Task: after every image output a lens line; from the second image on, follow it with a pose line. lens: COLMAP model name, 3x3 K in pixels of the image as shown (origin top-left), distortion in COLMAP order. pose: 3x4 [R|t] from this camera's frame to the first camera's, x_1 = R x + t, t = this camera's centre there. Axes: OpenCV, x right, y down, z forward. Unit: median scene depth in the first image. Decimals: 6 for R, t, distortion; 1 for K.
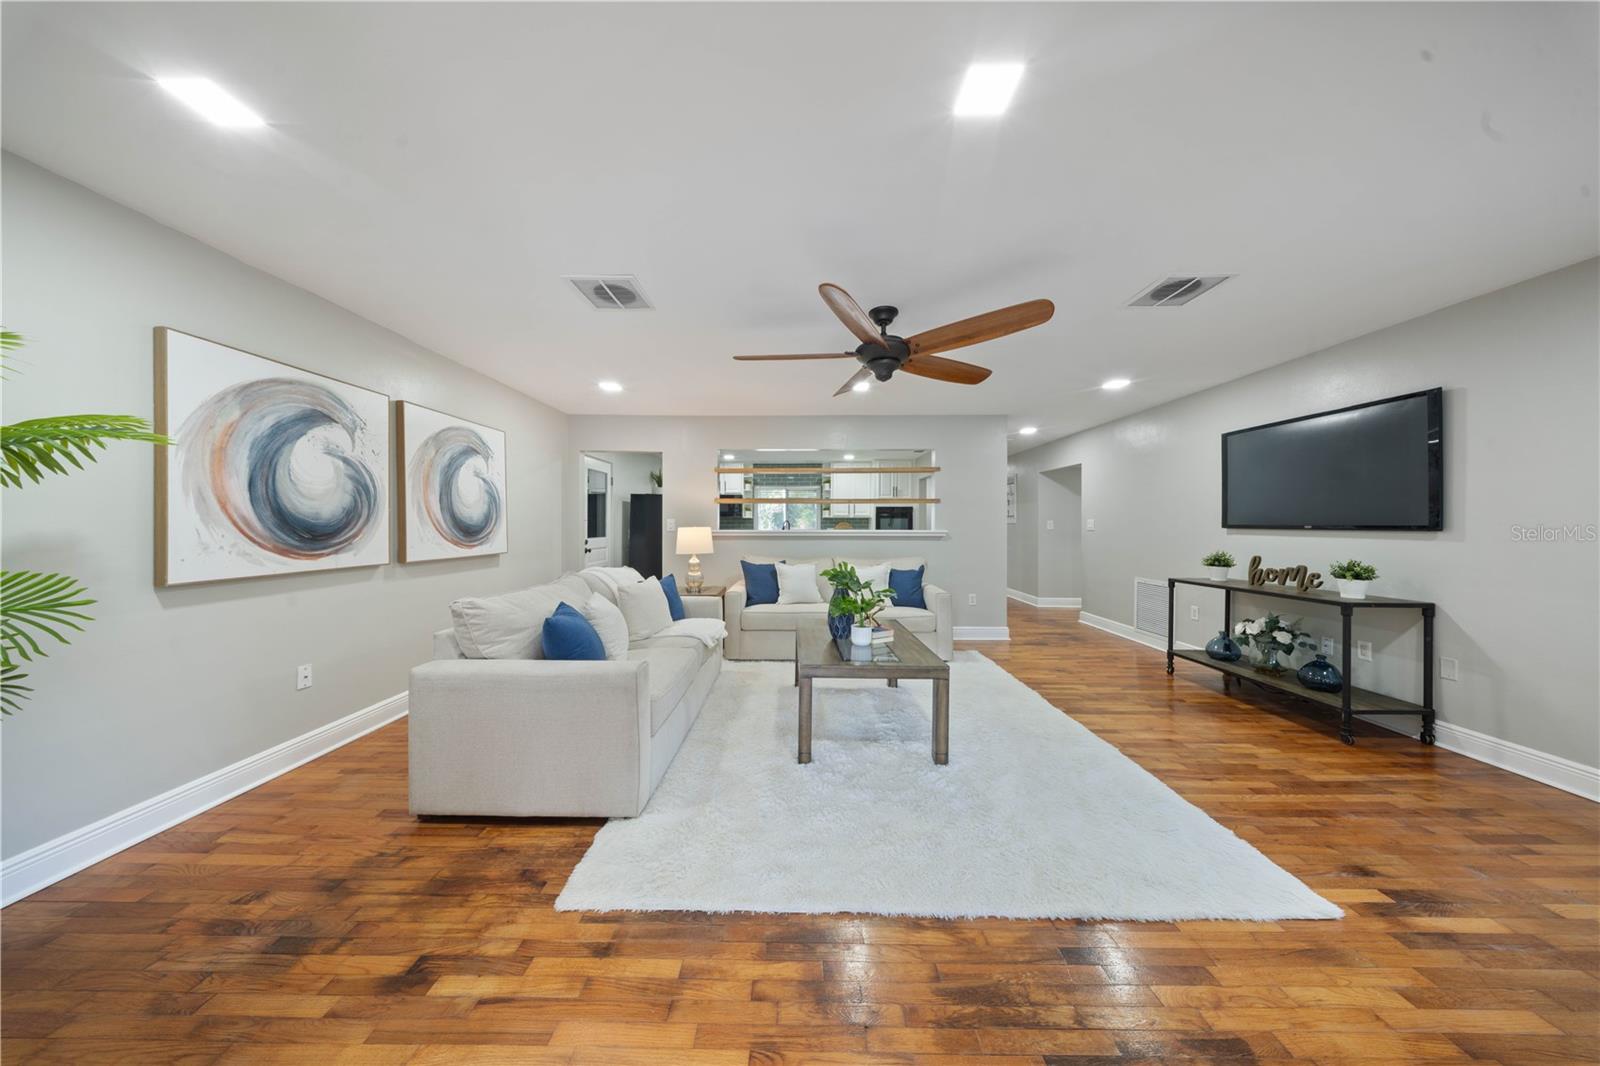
lens RADIAL K [[470.5, 0, 787.7], [0, 470.5, 523.9], [0, 0, 1]] dist [0.000481, -0.000042]
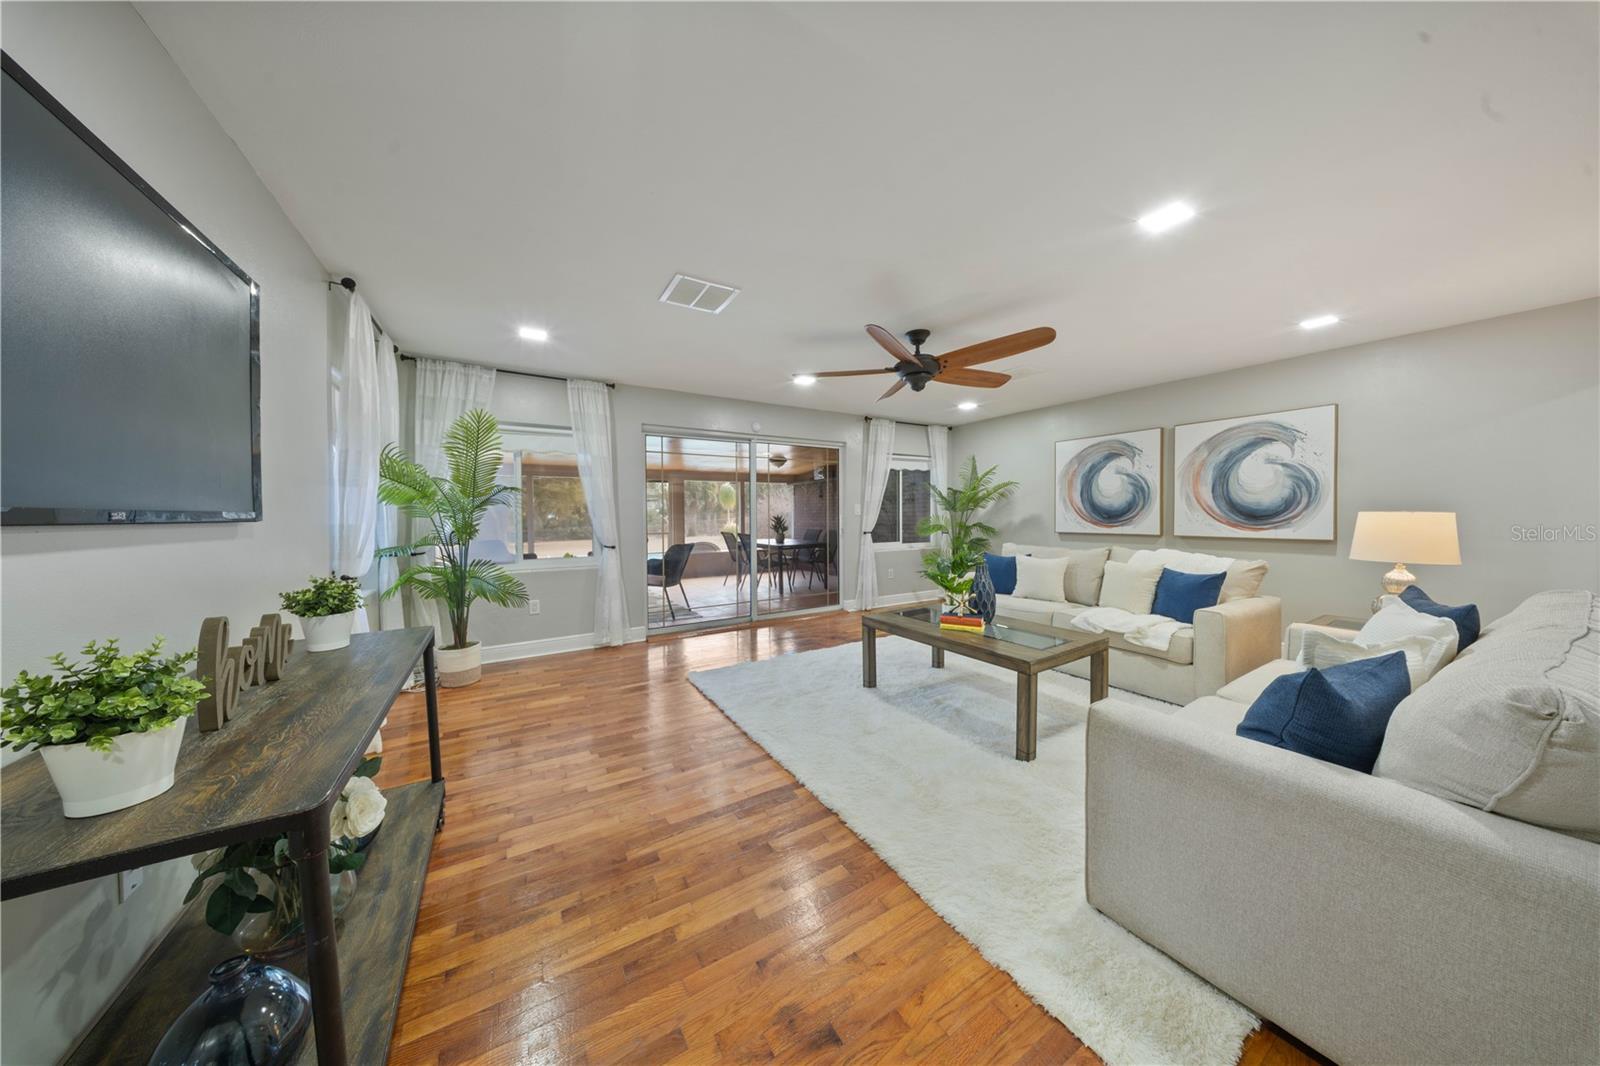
lens RADIAL K [[470.5, 0, 797.3], [0, 470.5, 520.2], [0, 0, 1]] dist [0.000481, -0.000042]
pose [[-0.840299, 0.006332, -0.542086, 0.947899], [0.000546, 0.999941, 0.010834, 0.016083], [0.542122, 0.008807, -0.840253, 1.558741]]
